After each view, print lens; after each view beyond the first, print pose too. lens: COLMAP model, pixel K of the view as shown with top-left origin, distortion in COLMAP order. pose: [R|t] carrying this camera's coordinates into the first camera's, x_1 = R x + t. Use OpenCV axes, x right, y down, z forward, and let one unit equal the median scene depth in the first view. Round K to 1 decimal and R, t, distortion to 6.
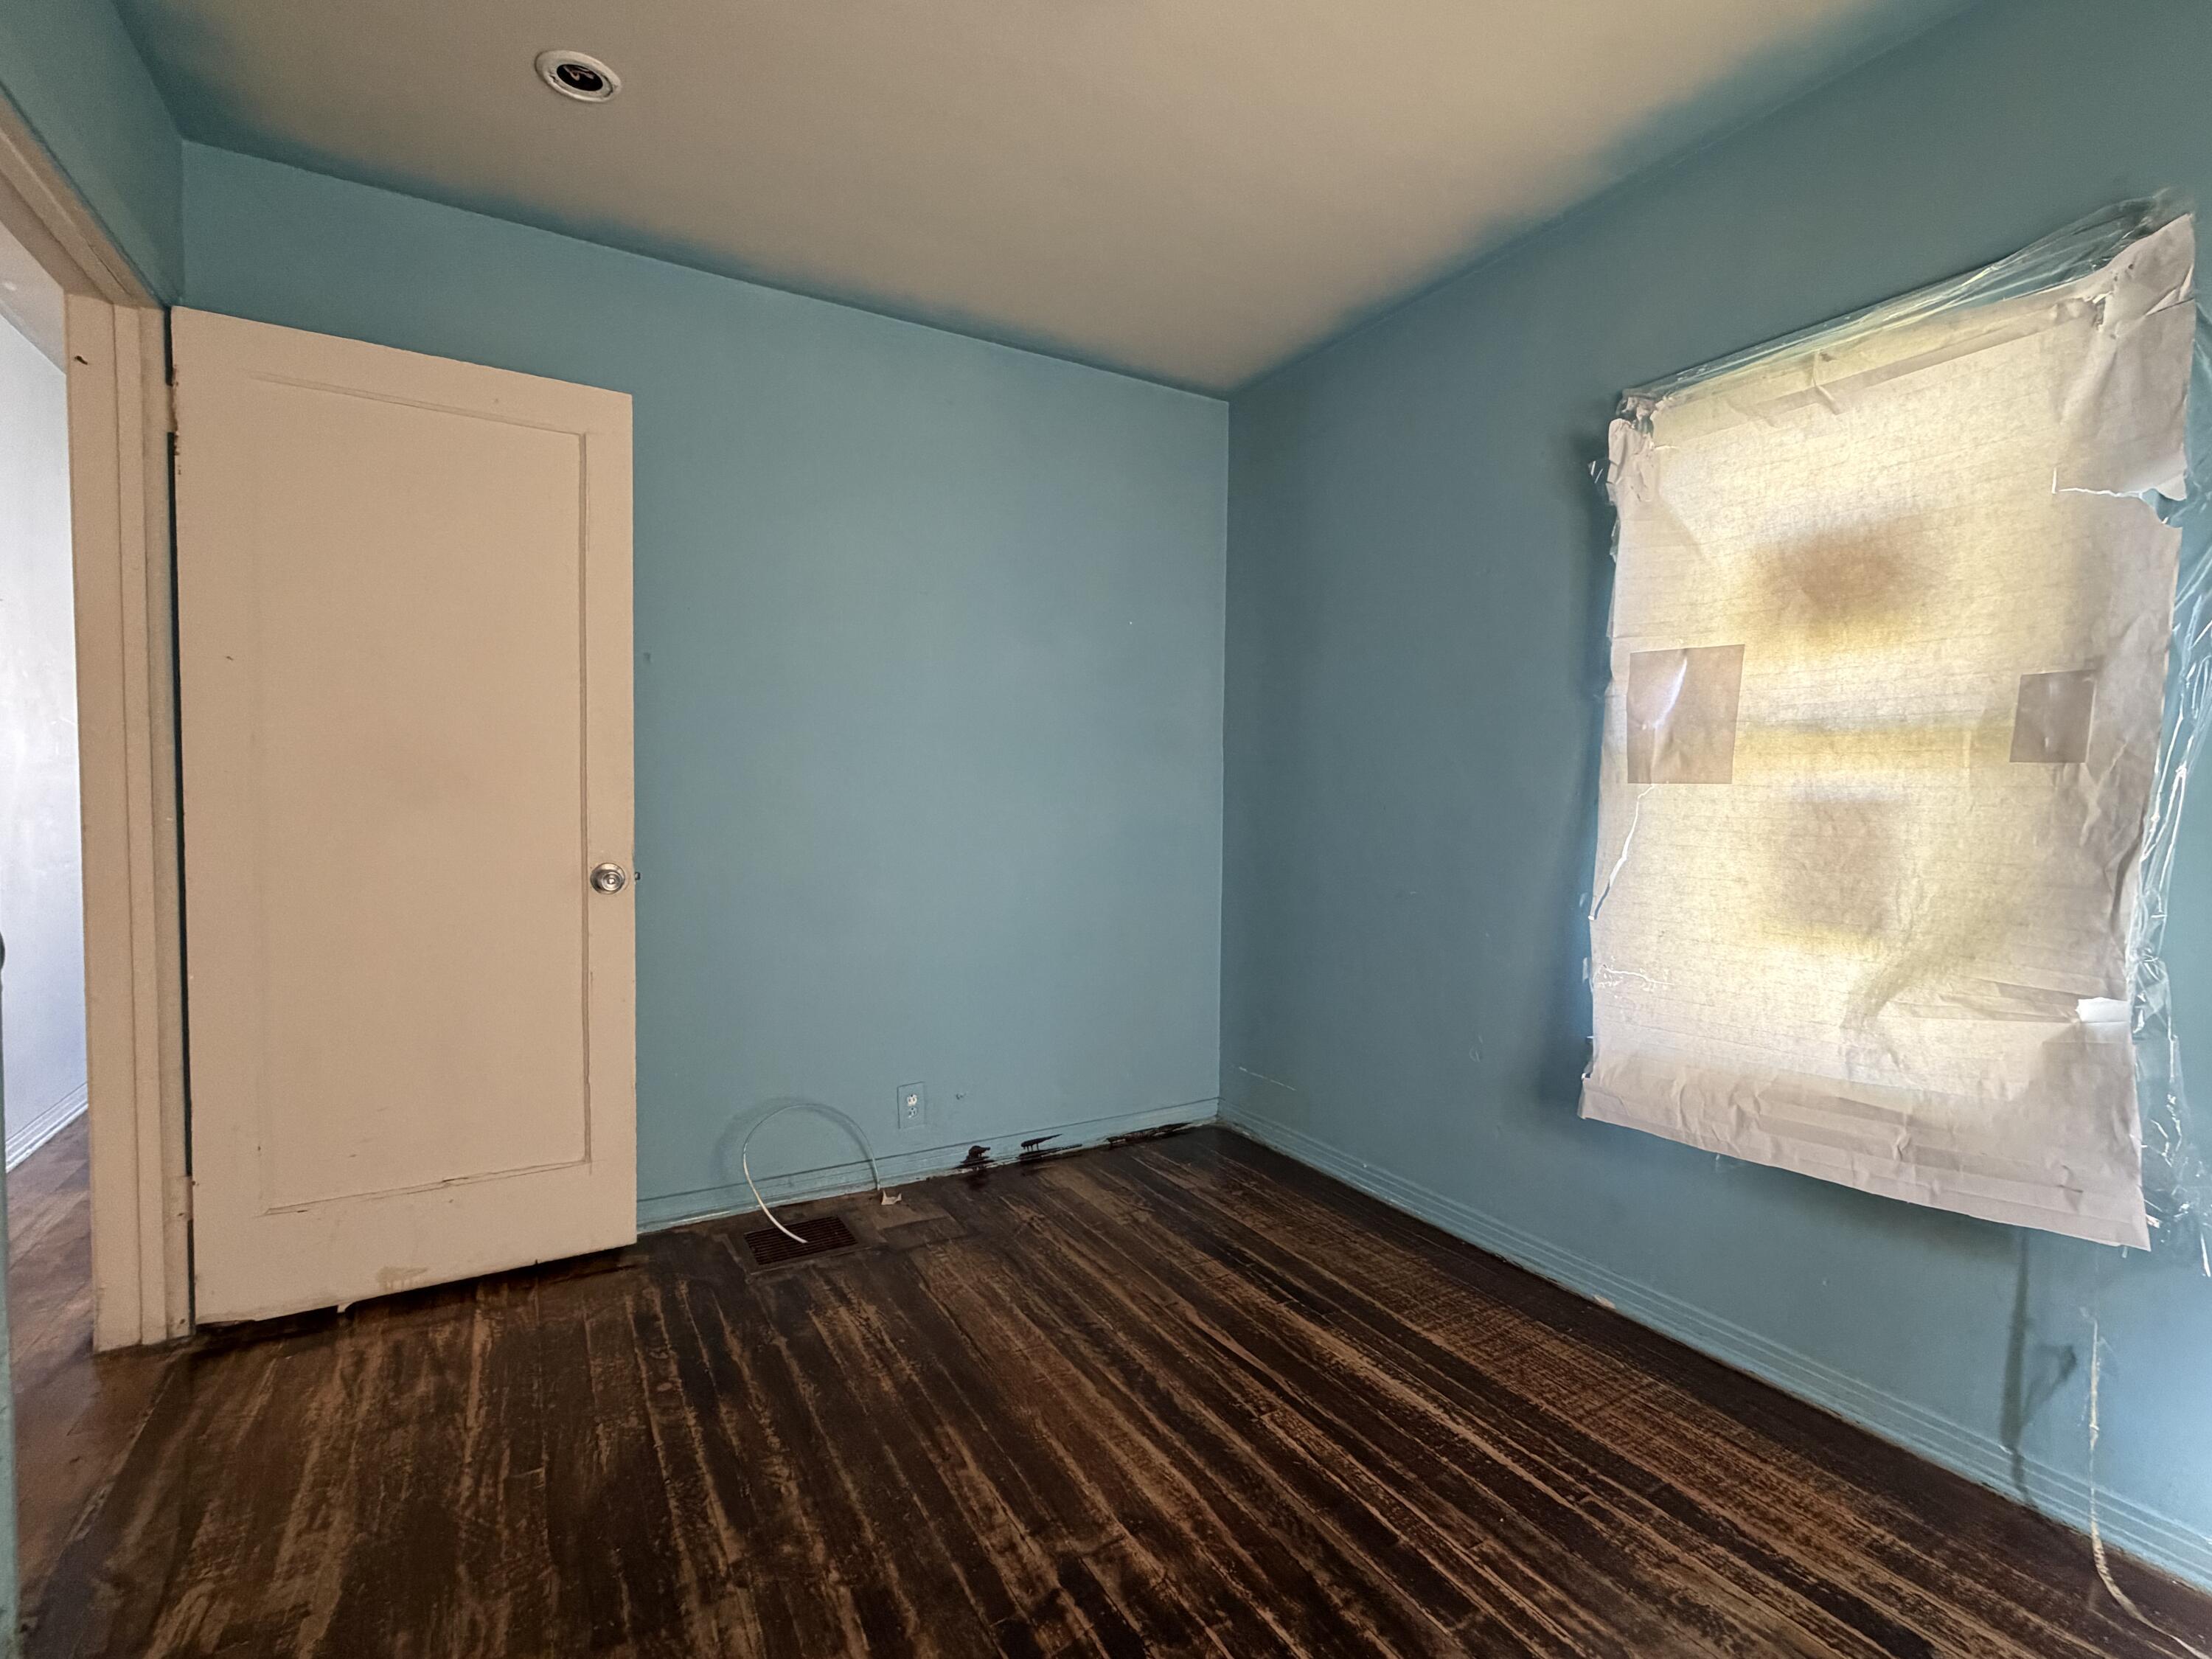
lens RADIAL K [[1017.1, 0, 1108.2], [0, 1017.1, 827.9], [0, 0, 1]] dist [0.000075, 0.000090]
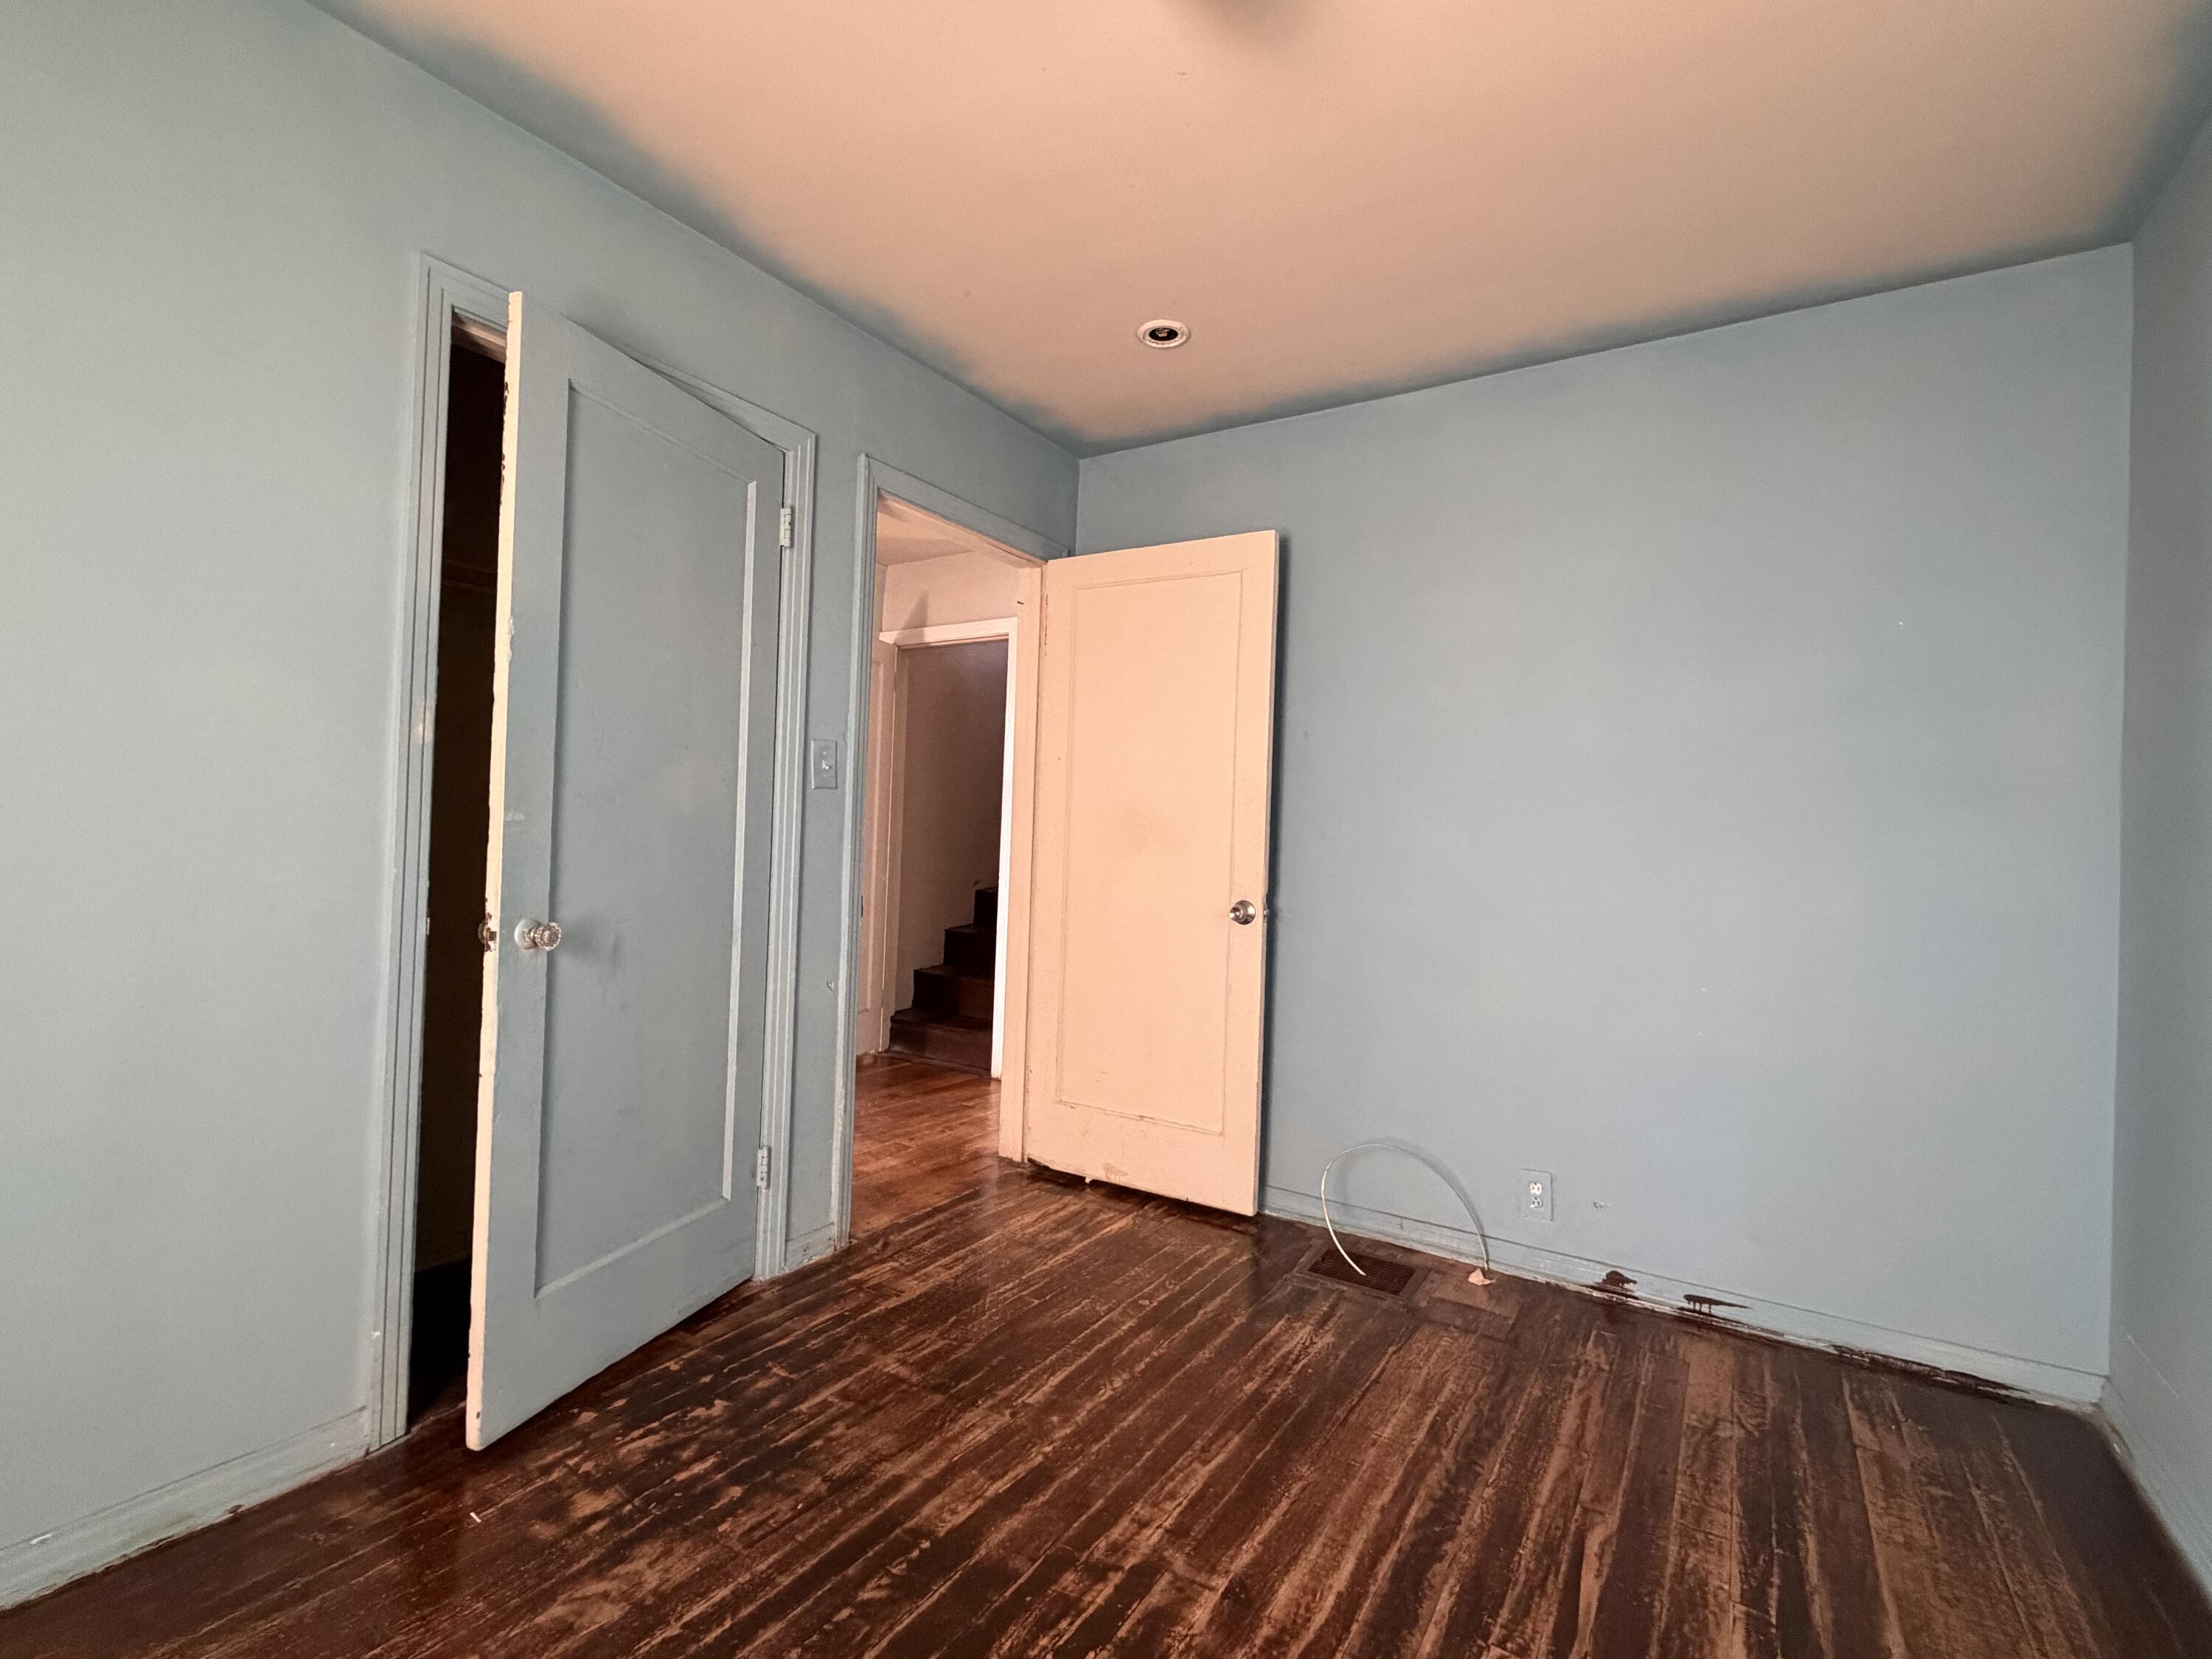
lens RADIAL K [[1017.1, 0, 1104.7], [0, 1017.1, 830.6], [0, 0, 1]] dist [0.000075, 0.000090]
pose [[0.455384, -0.004556, -0.890283, 0.642995], [-0.064469, 0.997193, -0.038079, 0.009035], [0.887958, 0.074736, 0.453812, 0.310925]]
